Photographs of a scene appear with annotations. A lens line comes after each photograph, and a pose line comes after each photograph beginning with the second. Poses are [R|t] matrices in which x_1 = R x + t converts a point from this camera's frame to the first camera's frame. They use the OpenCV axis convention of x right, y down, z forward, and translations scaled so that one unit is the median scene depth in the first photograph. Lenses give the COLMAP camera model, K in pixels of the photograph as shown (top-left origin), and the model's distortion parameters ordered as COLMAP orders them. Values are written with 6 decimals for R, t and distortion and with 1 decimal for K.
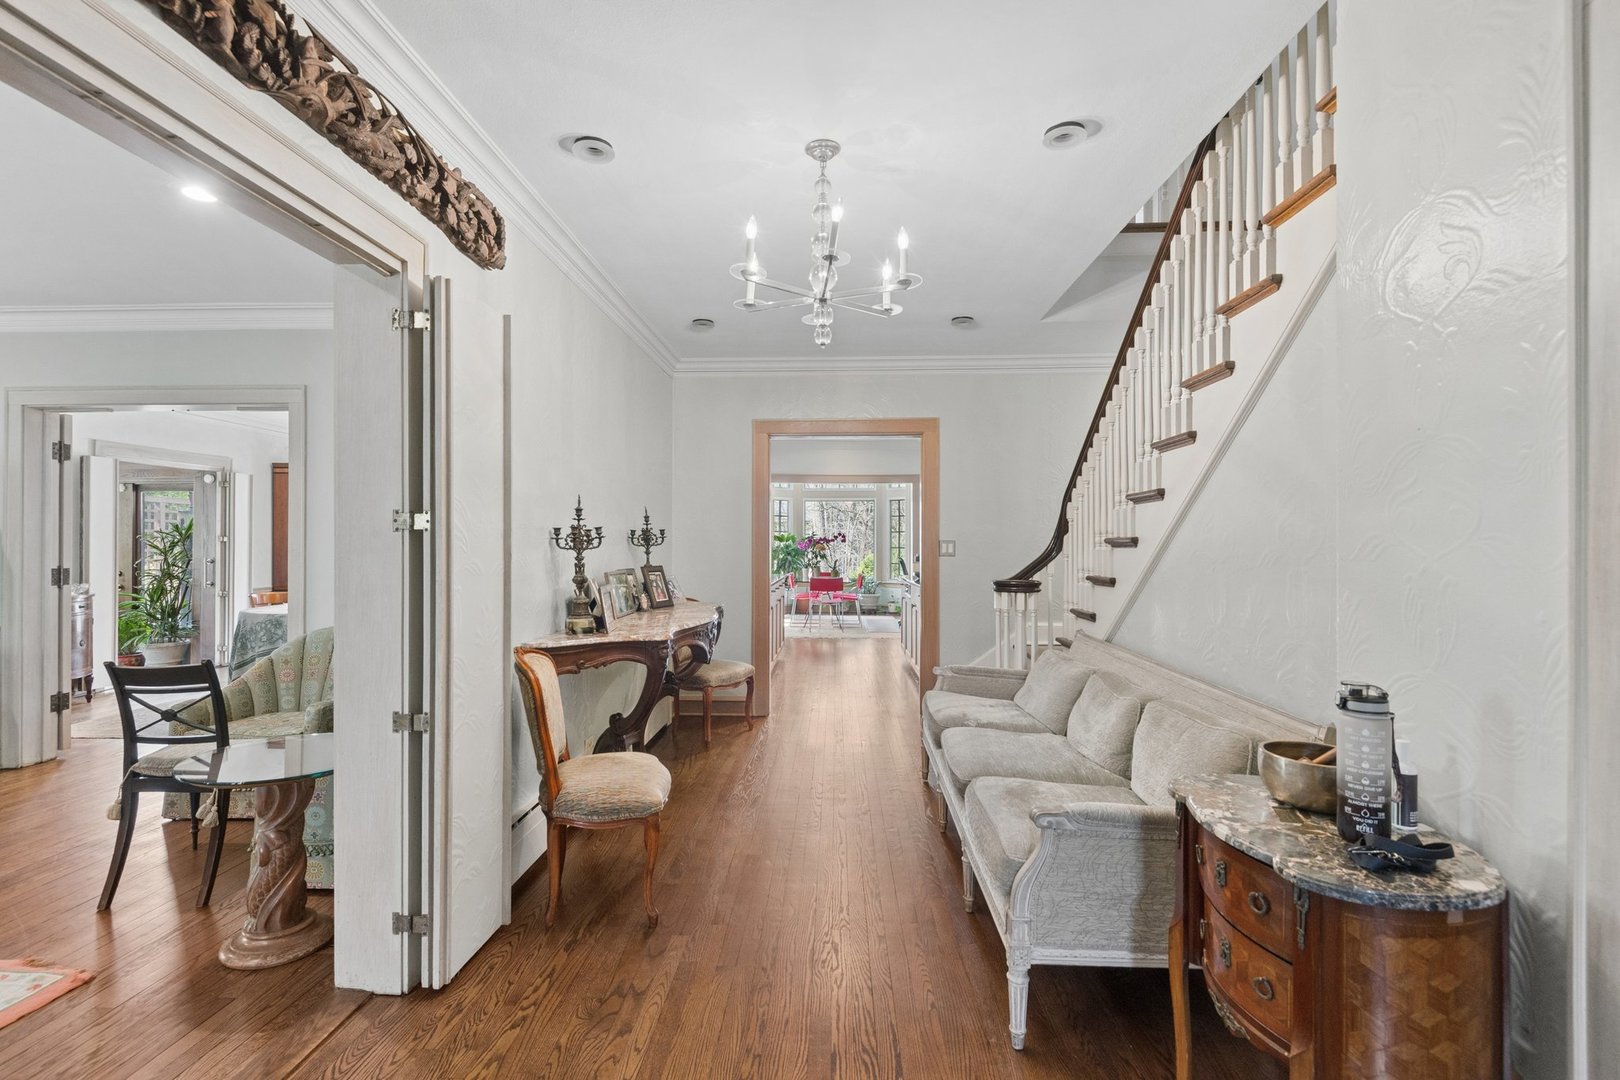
lens RADIAL K [[746.6, 0, 801.2], [0, 746.6, 537.6], [0, 0, 1]] dist [0.039198, -0.023335]
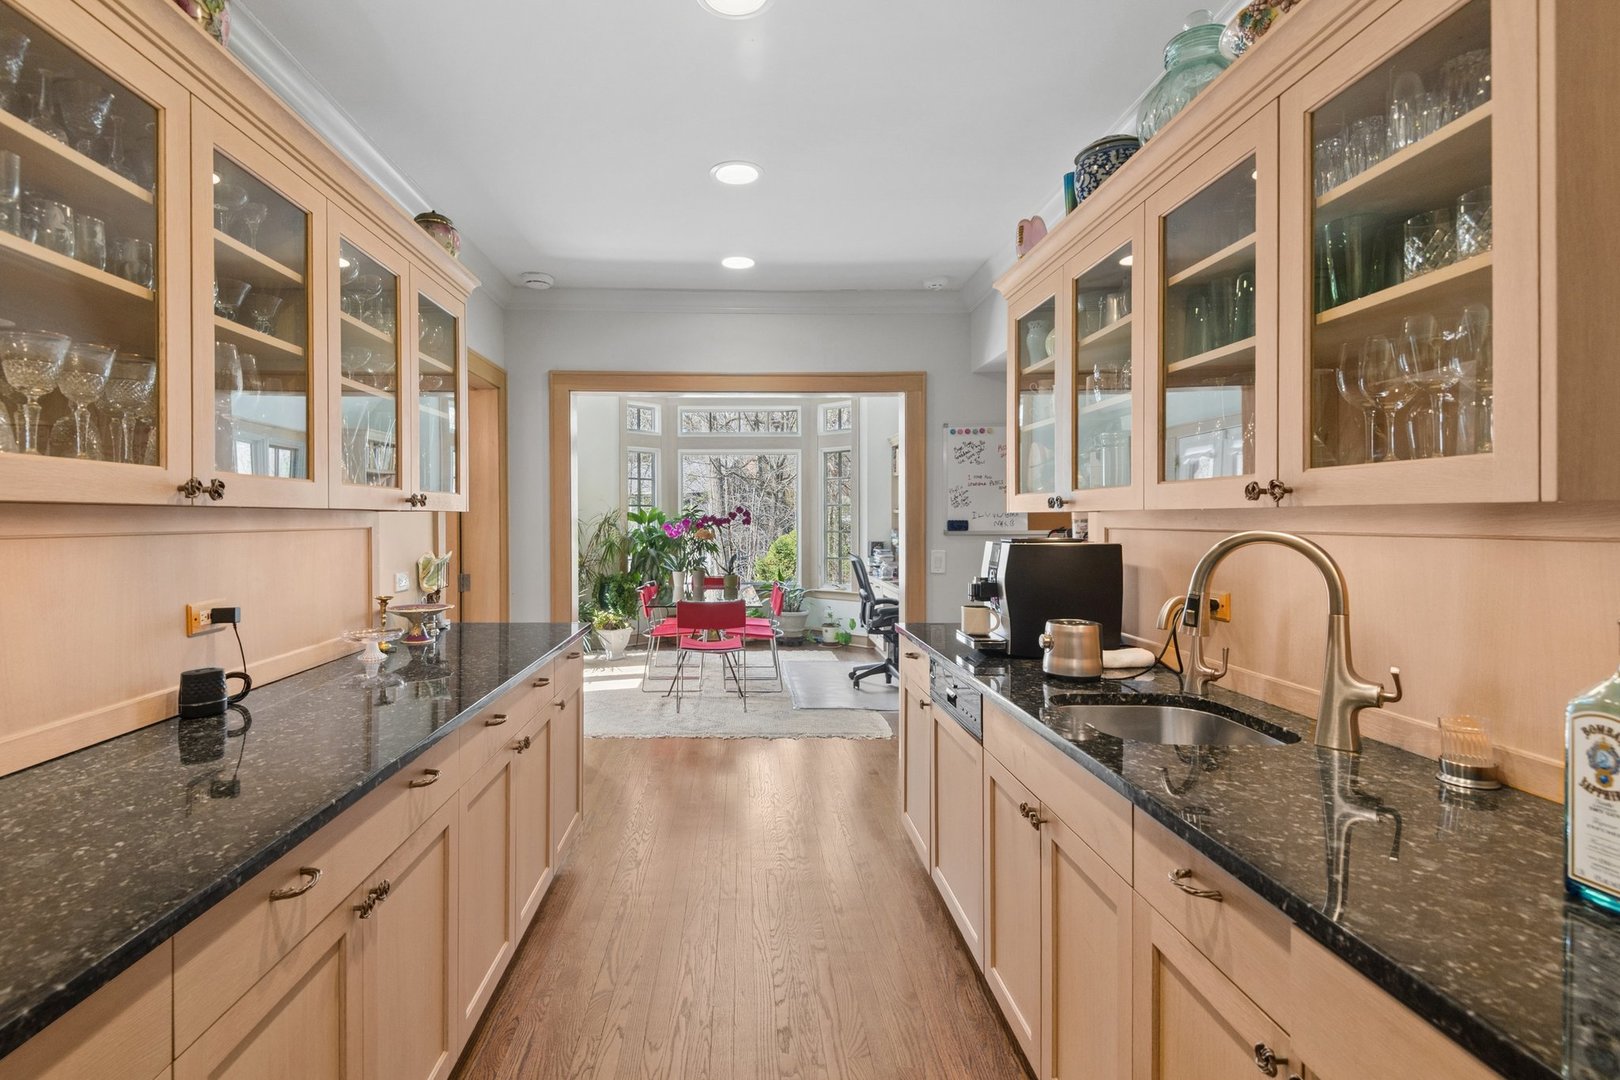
lens RADIAL K [[756.8, 0, 799.5], [0, 756.8, 537.0], [0, 0, 1]] dist [0.046536, -0.025623]
pose [[0.992385, -0.011058, 0.122681, 0.109915], [0.006887, 0.999386, 0.034368, -0.013451], [-0.122986, -0.033261, 0.991851, 1.804046]]
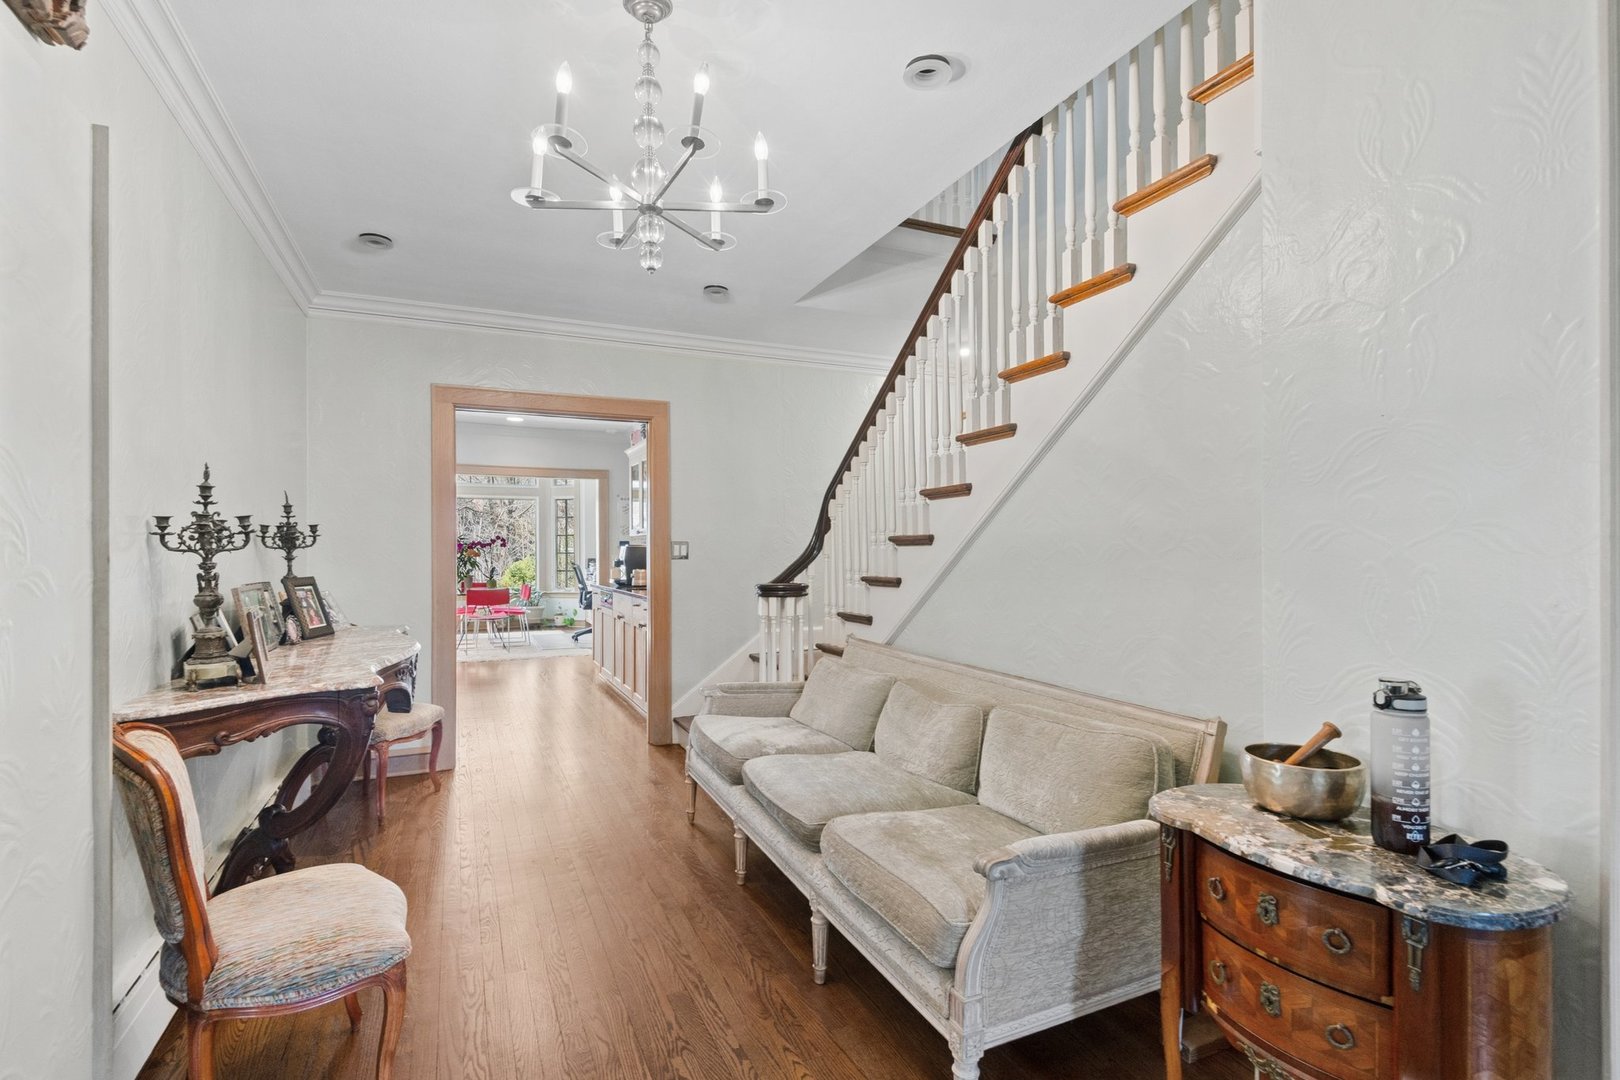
lens RADIAL K [[770.9, 0, 798.5], [0, 770.9, 543.9], [0, 0, 1]] dist [0.043555, -0.026897]
pose [[0.893329, -0.002841, 0.449394, -0.166840], [0.002543, 0.999996, 0.001267, 0.010823], [-0.449396, 0.000011, 0.893333, 0.223368]]
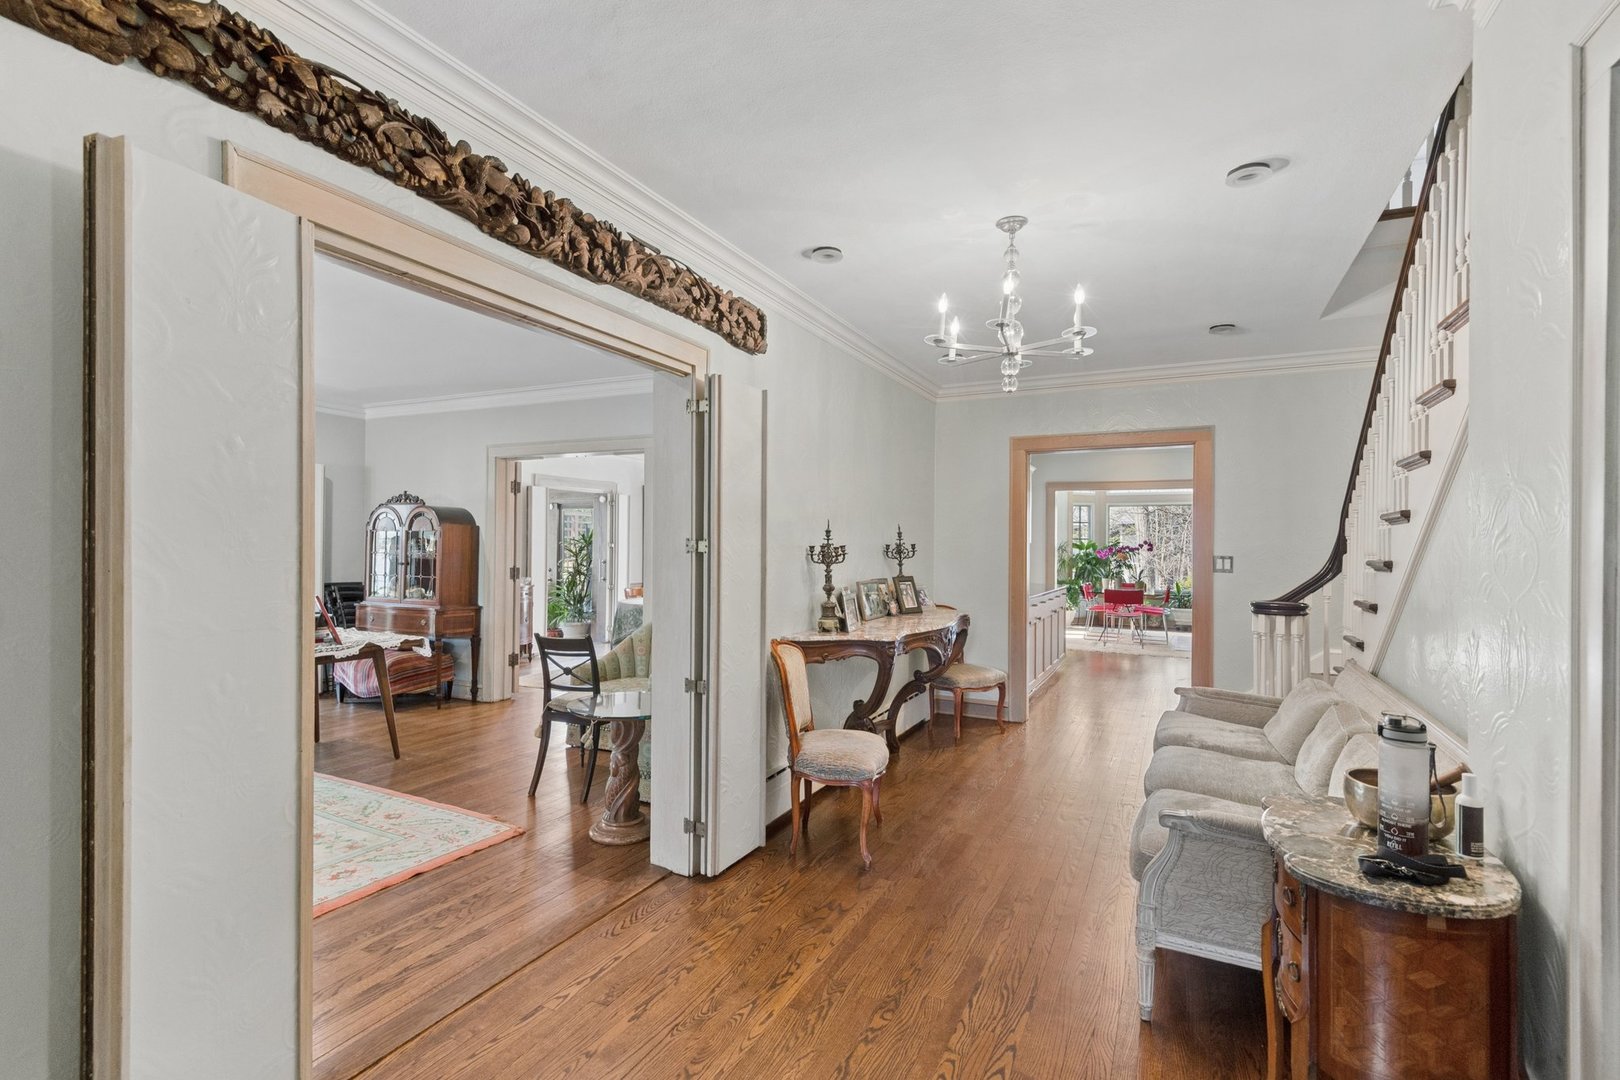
lens RADIAL K [[756.8, 0, 799.5], [0, 756.8, 537.0], [0, 0, 1]] dist [0.046536, -0.025623]
pose [[0.913096, 0.003394, -0.407730, 0.189017], [-0.005012, 0.999983, -0.002901, -0.026940], [0.407713, 0.004692, 0.913098, -0.178192]]
